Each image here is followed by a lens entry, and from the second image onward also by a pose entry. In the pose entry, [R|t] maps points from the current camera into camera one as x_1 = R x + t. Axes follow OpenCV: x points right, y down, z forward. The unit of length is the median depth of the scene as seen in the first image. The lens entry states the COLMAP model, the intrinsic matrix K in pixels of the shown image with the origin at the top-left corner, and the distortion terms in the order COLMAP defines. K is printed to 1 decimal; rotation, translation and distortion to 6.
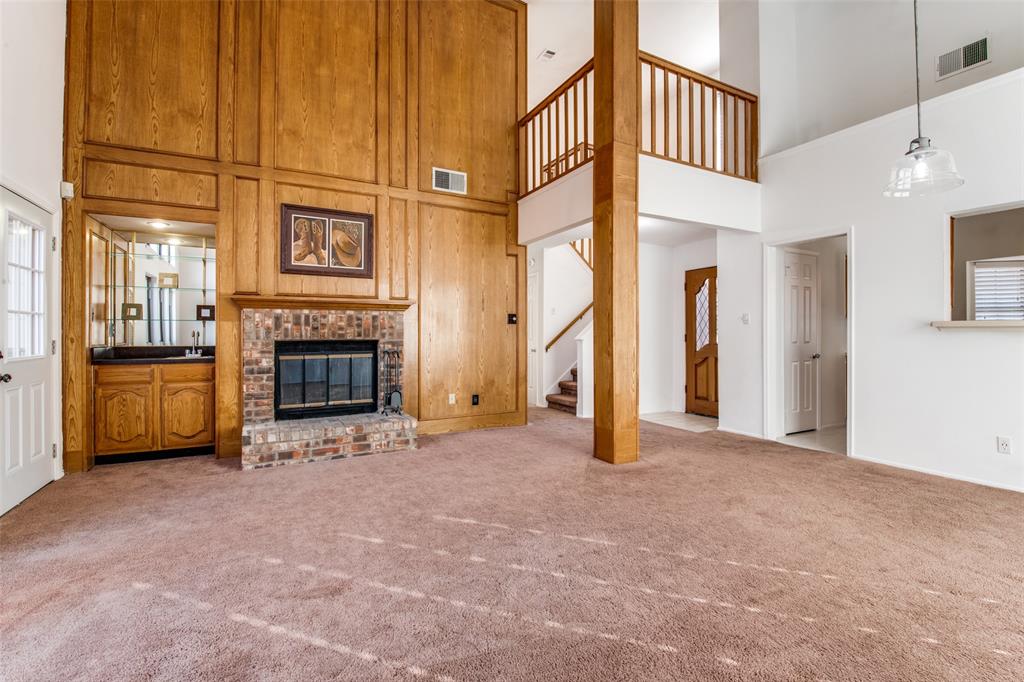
lens RADIAL K [[472.5, 0, 529.2], [0, 472.5, 331.9], [0, 0, 1]] dist [-0.014594, -0.000981]
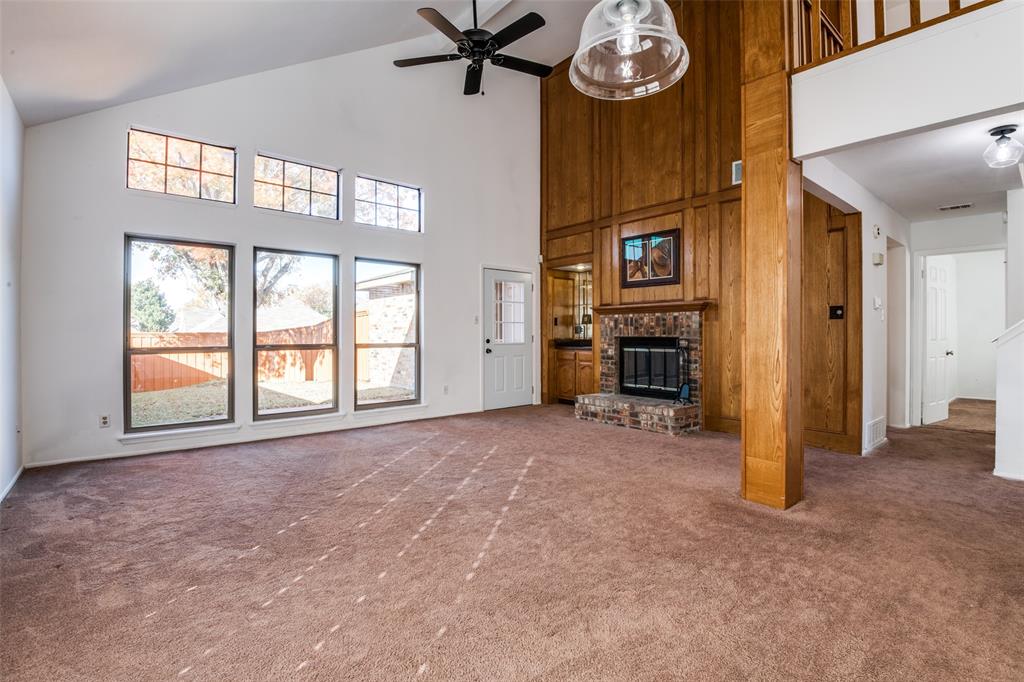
lens RADIAL K [[472.5, 0, 529.2], [0, 472.5, 331.9], [0, 0, 1]] dist [-0.014594, -0.000981]
pose [[0.200654, -0.001198, -0.979661, 0.781533], [0.003286, 0.999994, -0.000550, 0.003535], [0.979657, -0.003108, 0.200657, 0.447657]]
